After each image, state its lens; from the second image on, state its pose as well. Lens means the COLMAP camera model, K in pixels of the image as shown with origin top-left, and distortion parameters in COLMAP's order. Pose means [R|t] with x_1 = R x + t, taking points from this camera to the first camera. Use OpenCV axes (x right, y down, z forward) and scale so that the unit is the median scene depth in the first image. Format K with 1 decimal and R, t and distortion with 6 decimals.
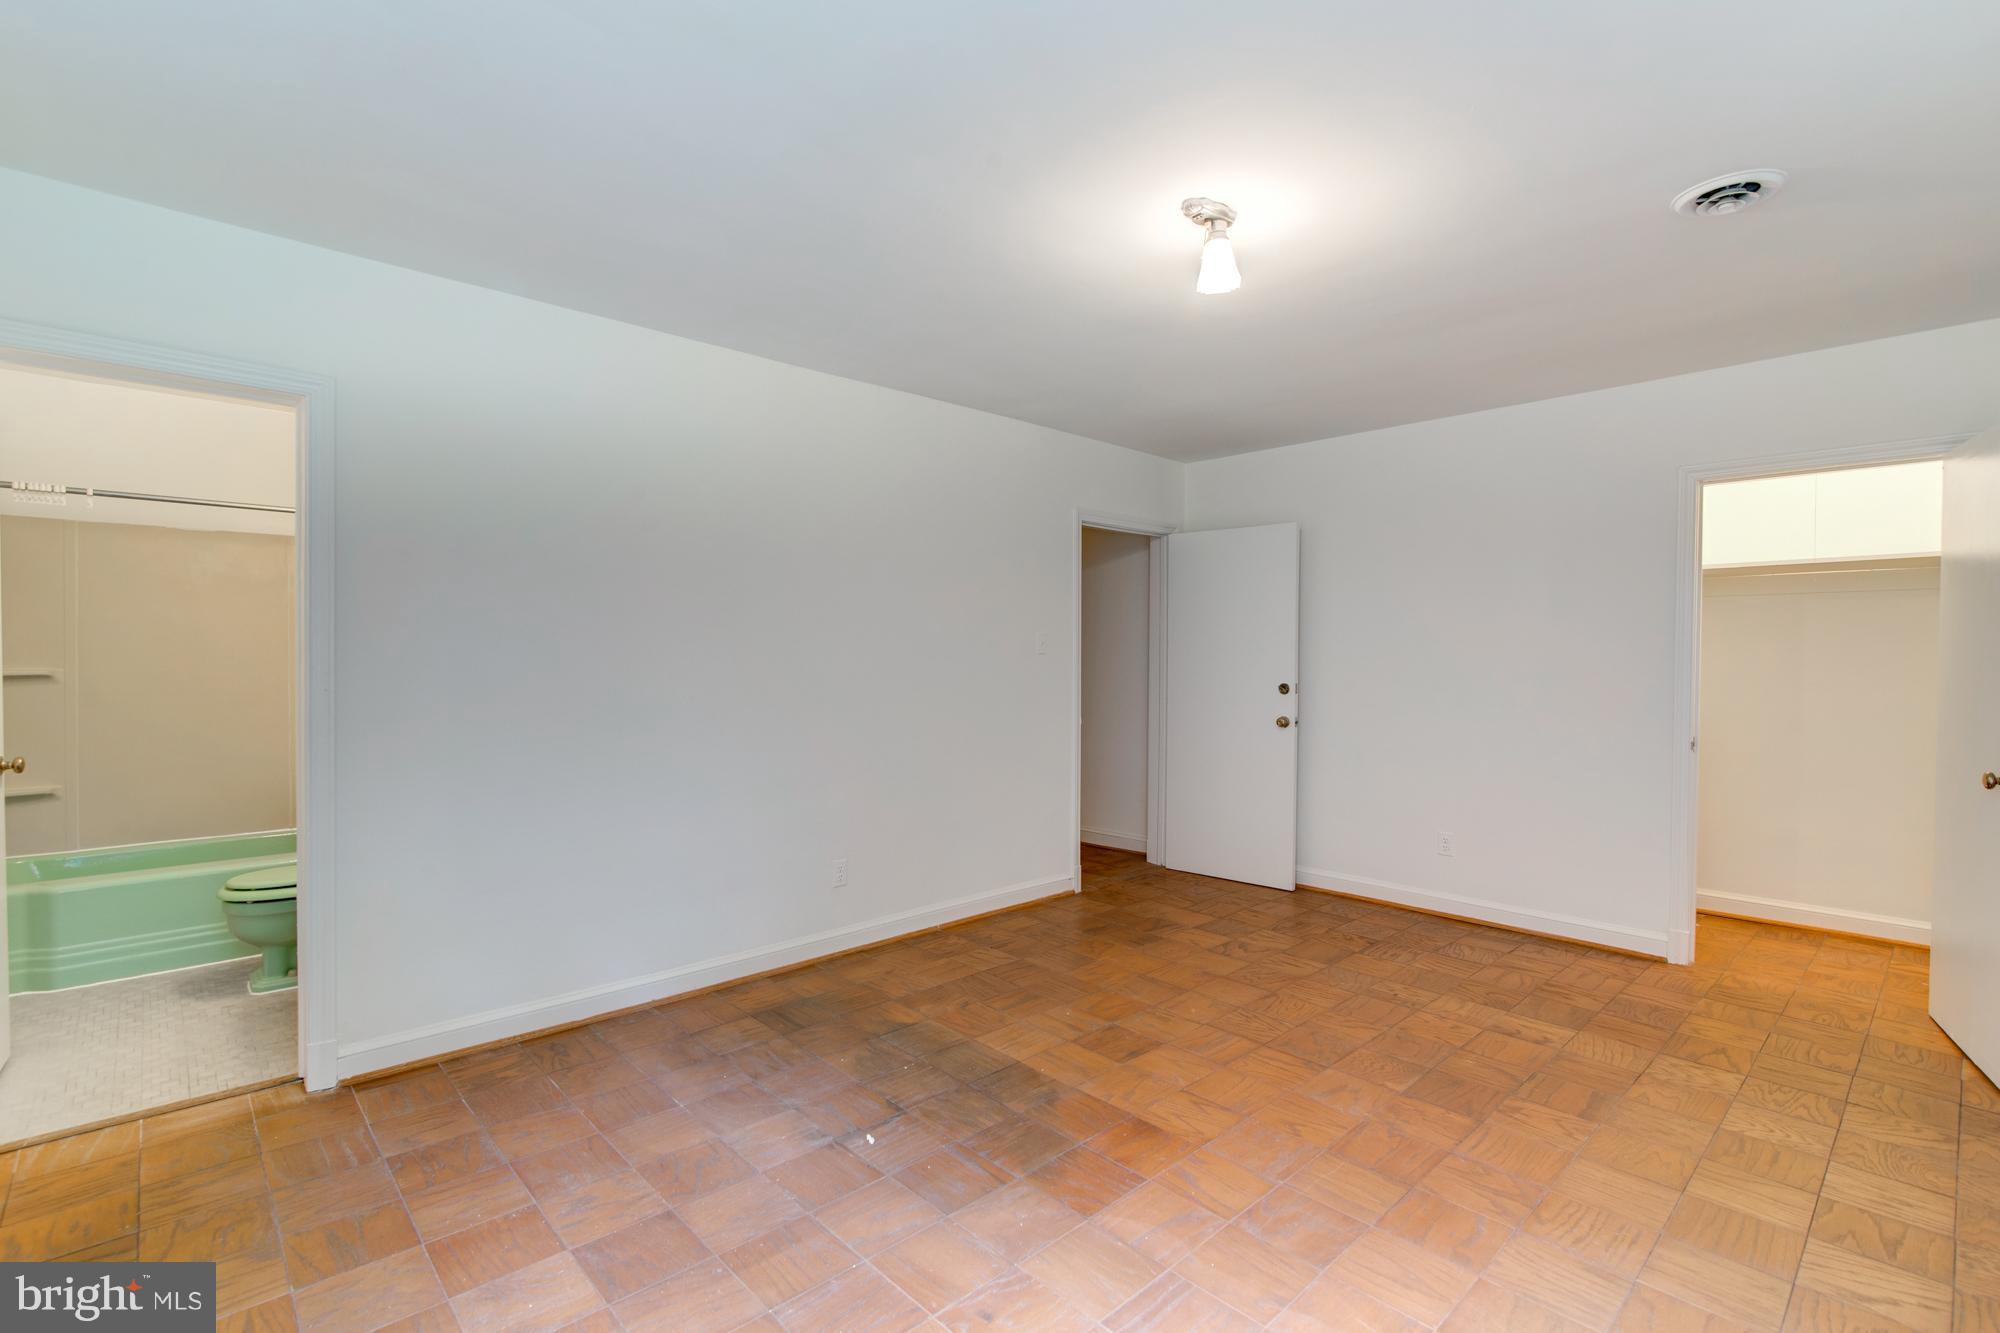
lens RADIAL K [[916.5, 0, 996.5], [0, 916.5, 666.1], [0, 0, 1]] dist [-0.001676, -0.000093]
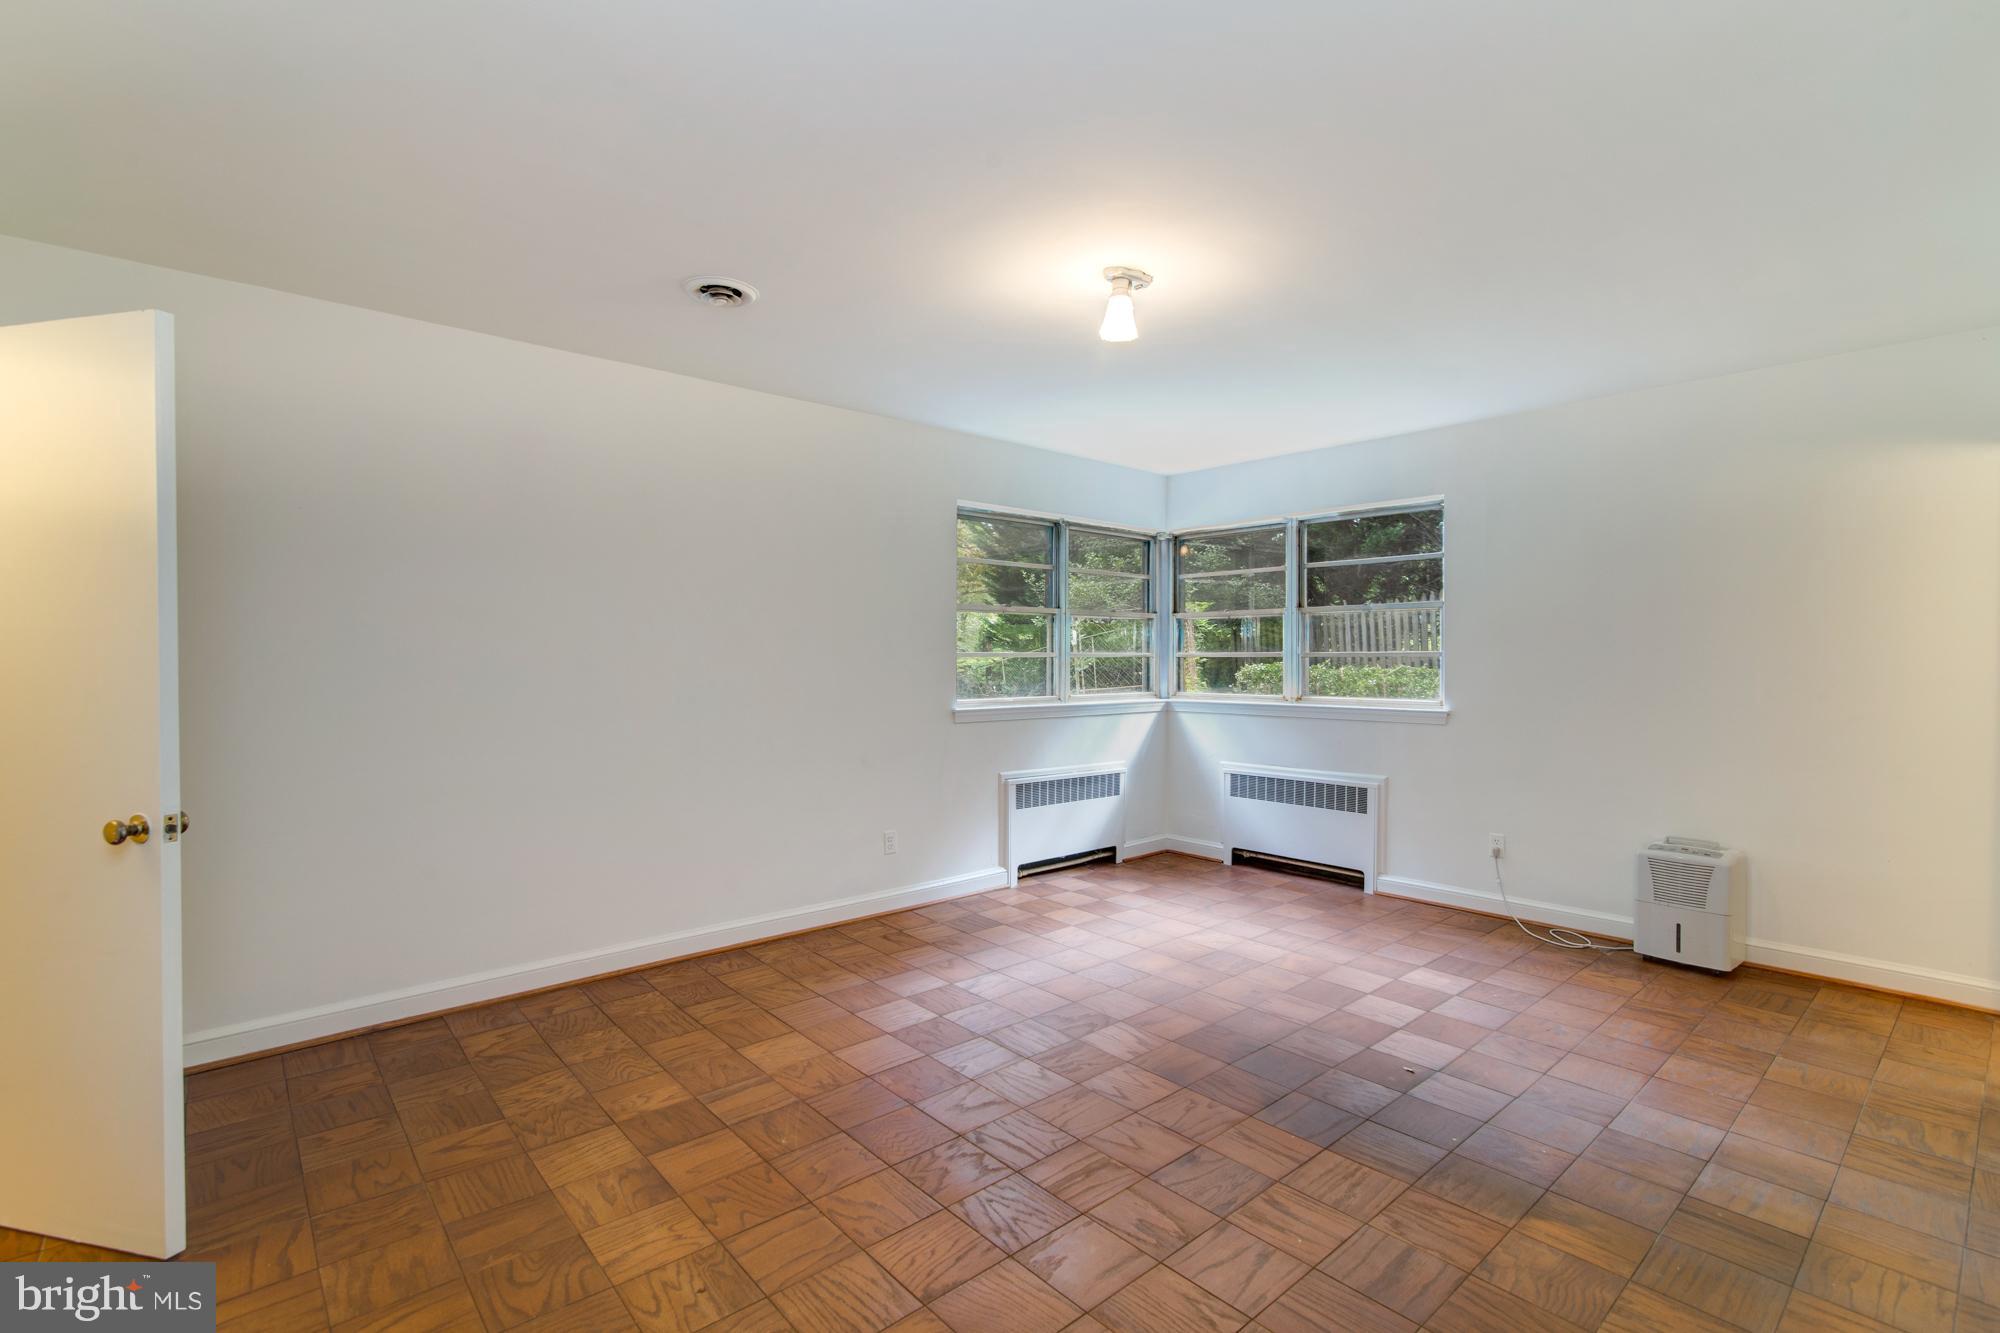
lens RADIAL K [[916.5, 0, 1003.9], [0, 916.5, 666.6], [0, 0, 1]] dist [-0.001676, -0.000093]
pose [[-0.999591, -0.005414, 0.028086, 0.281367], [-0.004665, 0.999633, 0.026684, -0.023751], [-0.028220, 0.026543, -0.999249, 1.734096]]
